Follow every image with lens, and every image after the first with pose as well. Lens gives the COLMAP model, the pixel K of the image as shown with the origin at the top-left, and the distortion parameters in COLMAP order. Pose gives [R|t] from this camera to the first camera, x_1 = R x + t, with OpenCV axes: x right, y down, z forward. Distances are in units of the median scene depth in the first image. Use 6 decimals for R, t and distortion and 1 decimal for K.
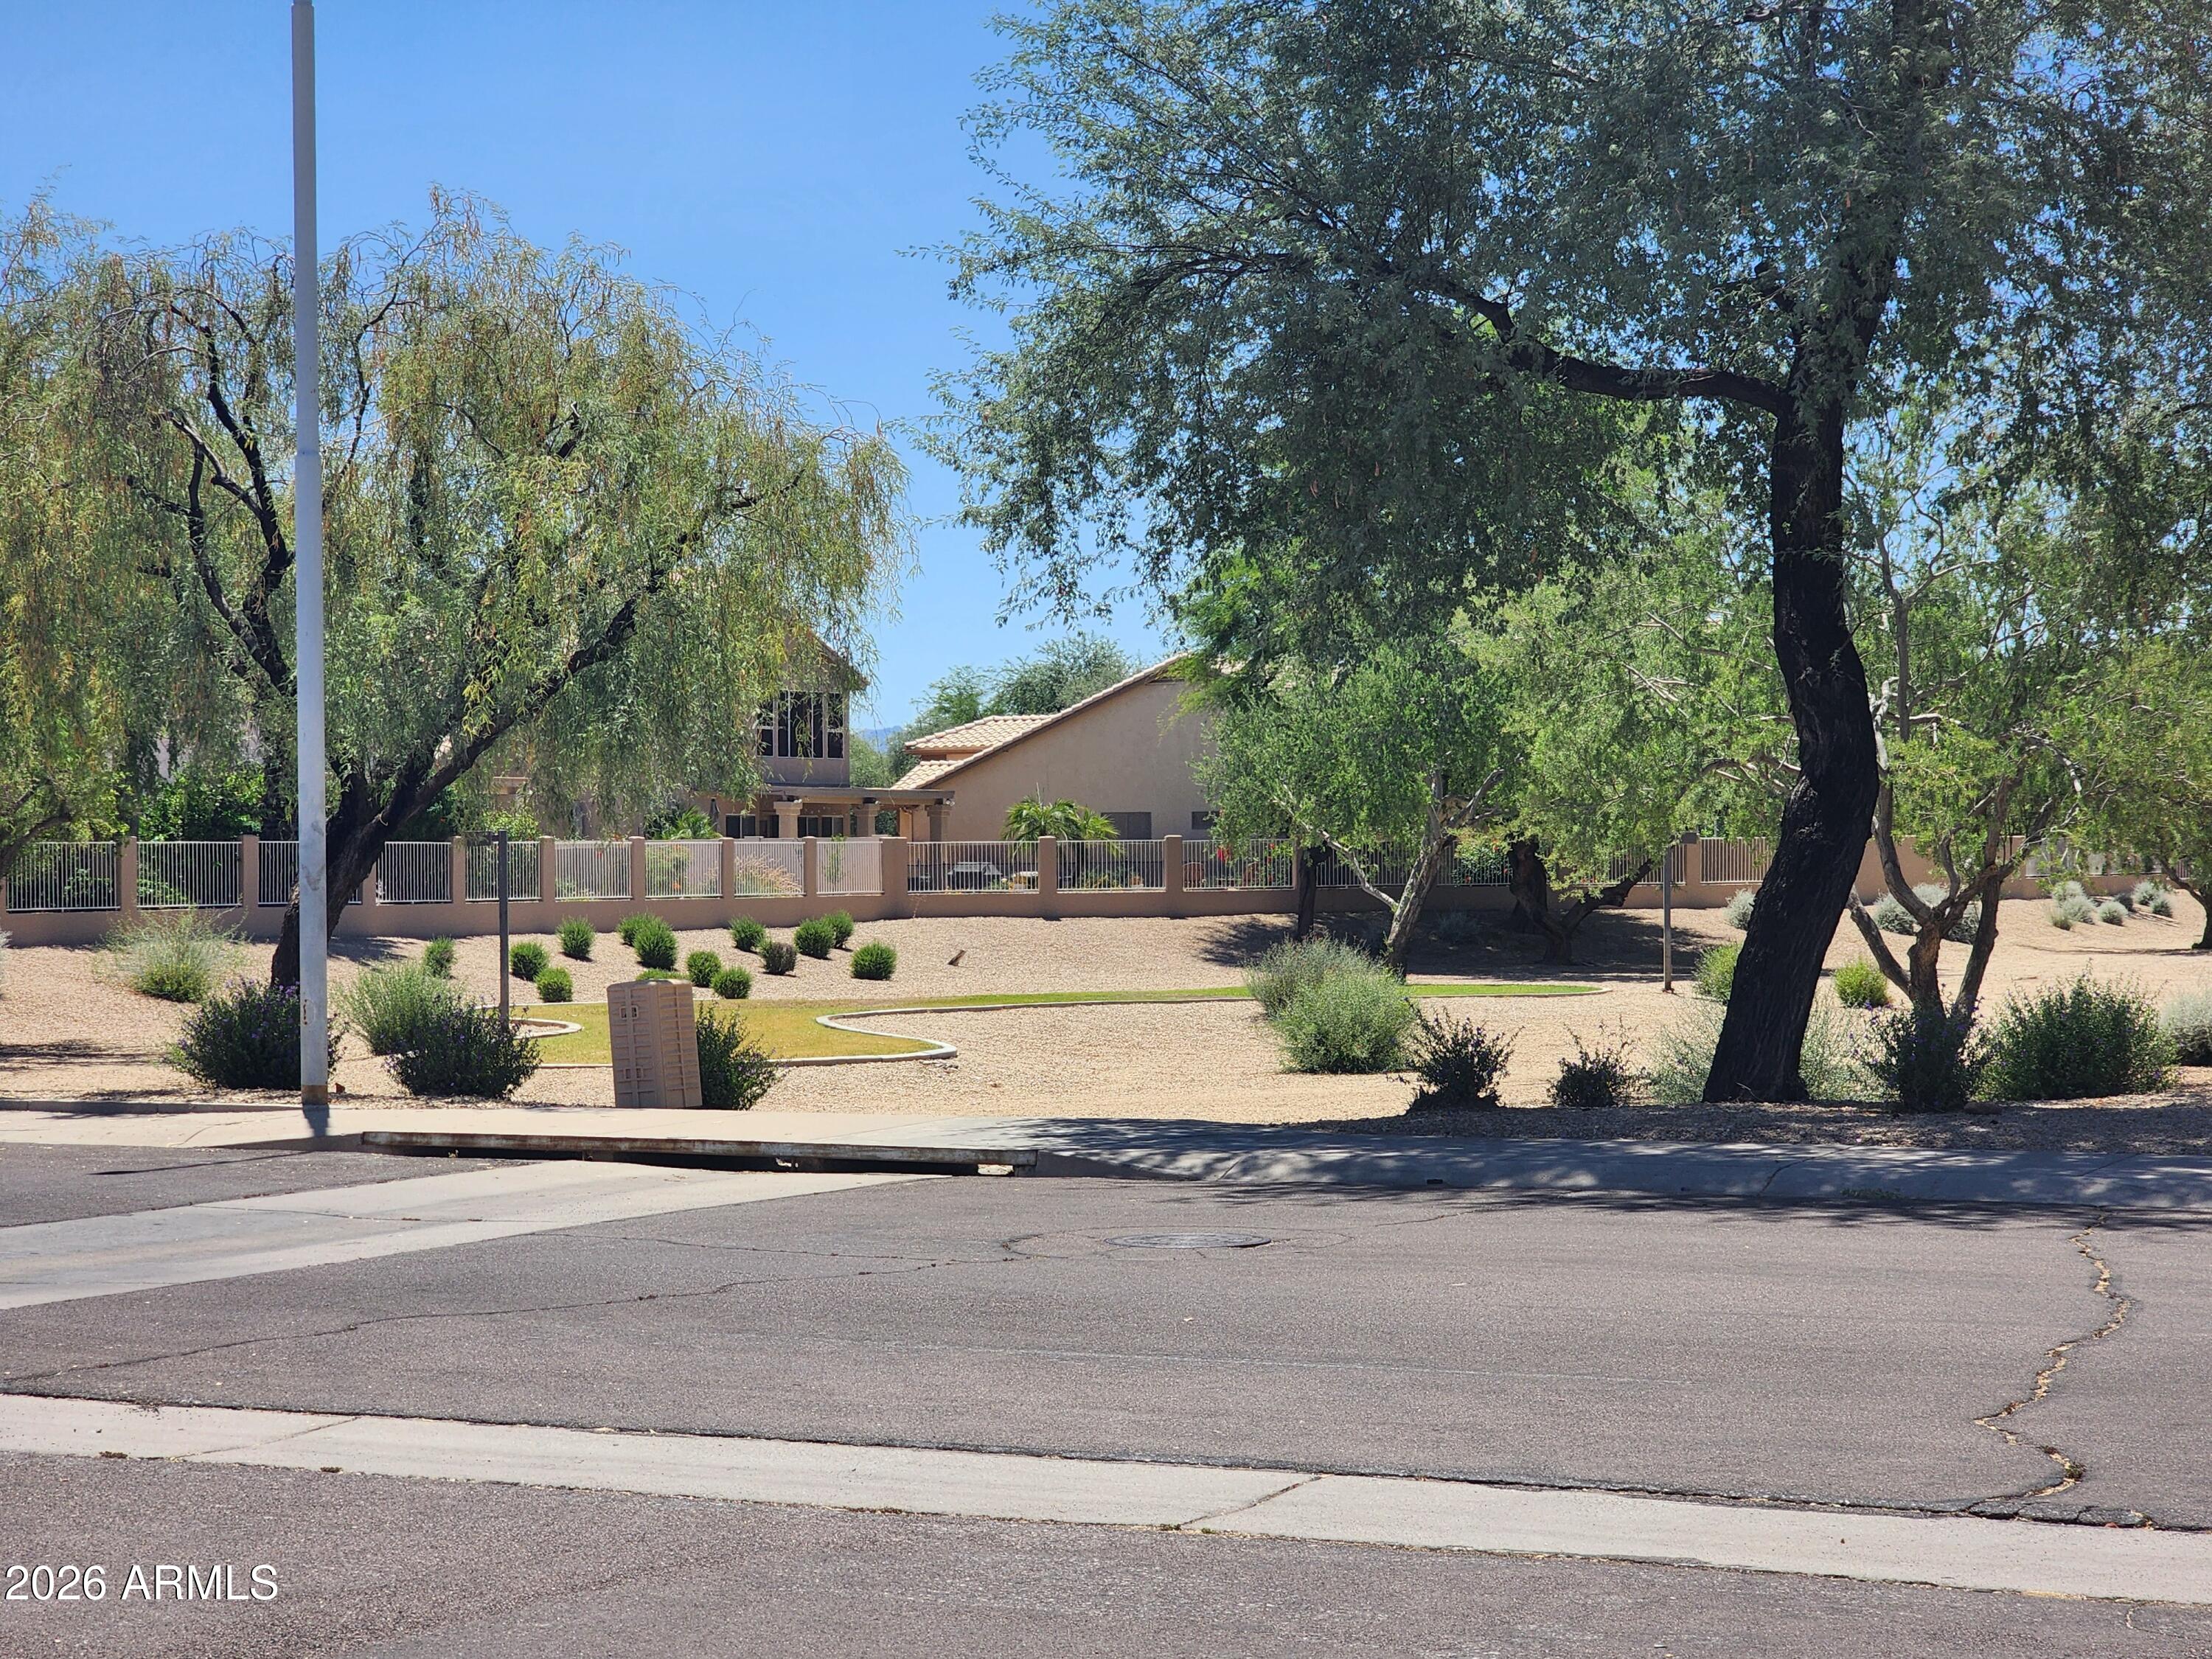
lens RADIAL K [[4448.6, 0, 1106.2], [0, 4448.6, 829.4], [0, 0, 1]] dist [-0.066512, 0.000000]
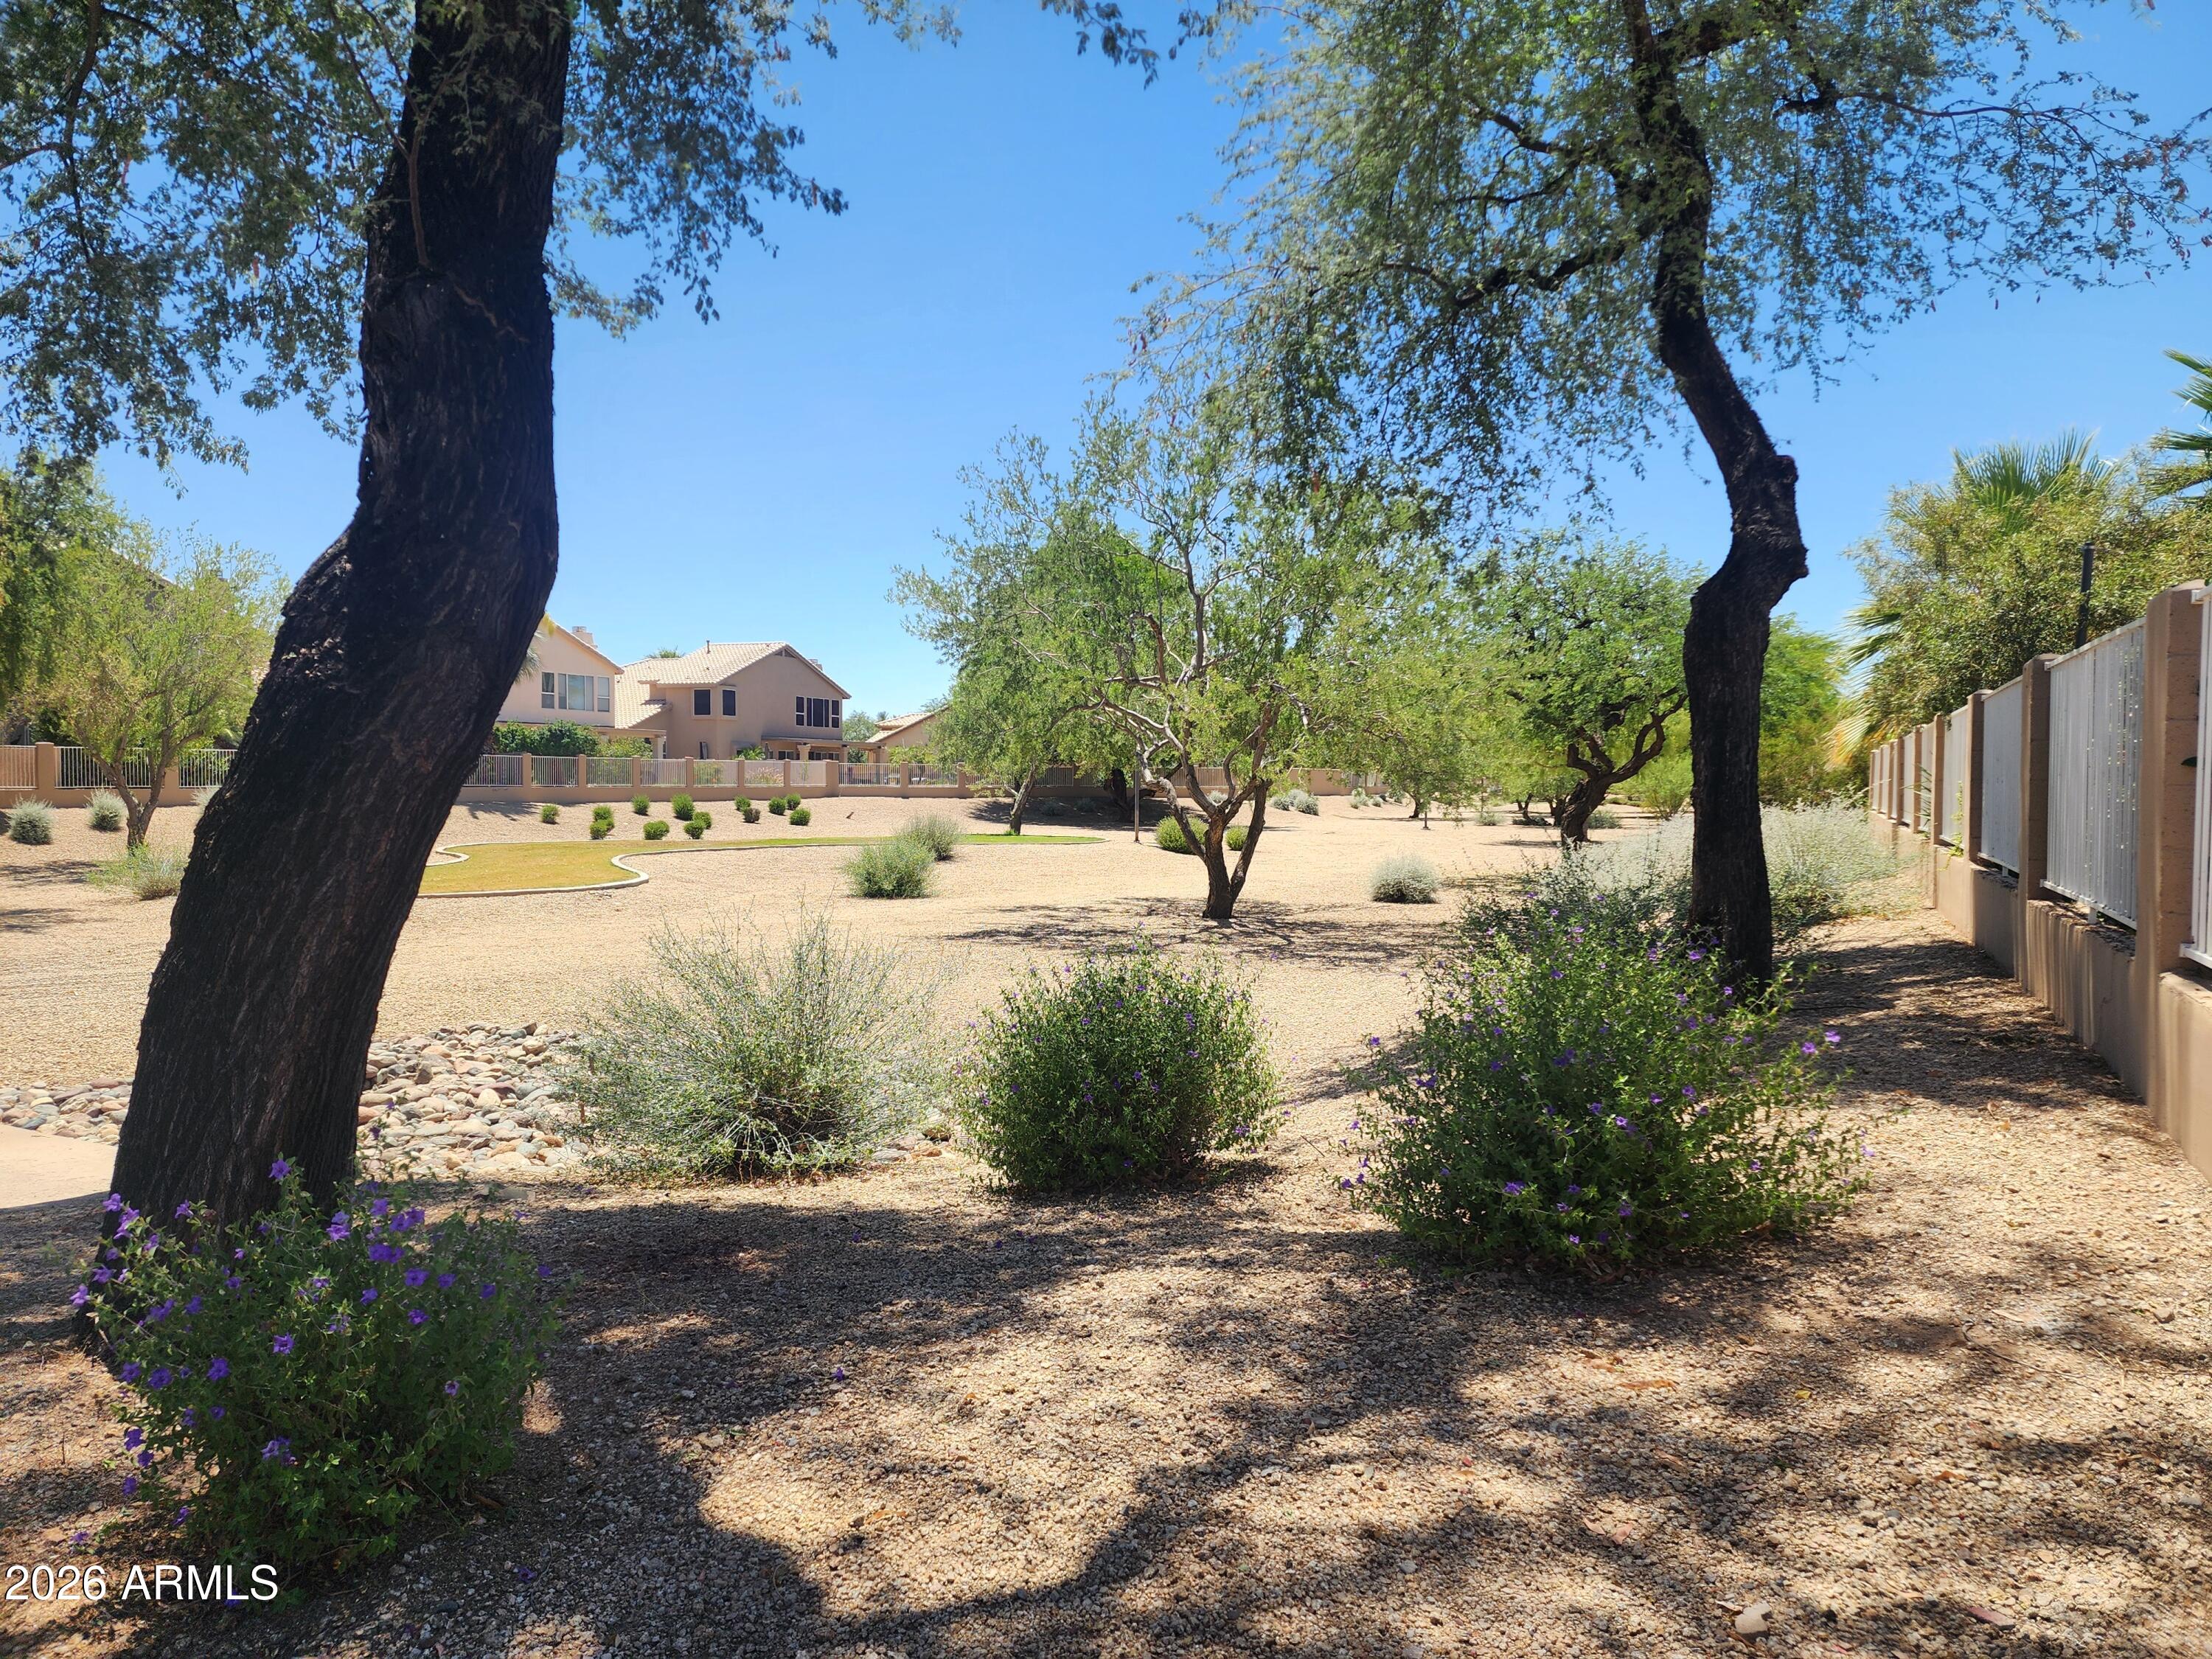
lens RADIAL K [[1476.3, 0, 1104.3], [0, 1476.3, 827.4], [0, 0, 1]] dist [0.000615, 0.000016]
pose [[0.999332, 0.015338, 0.033185, 0.071322], [-0.016704, 0.999008, 0.041291, 0.002661], [-0.032519, -0.041817, 0.998596, 0.273682]]
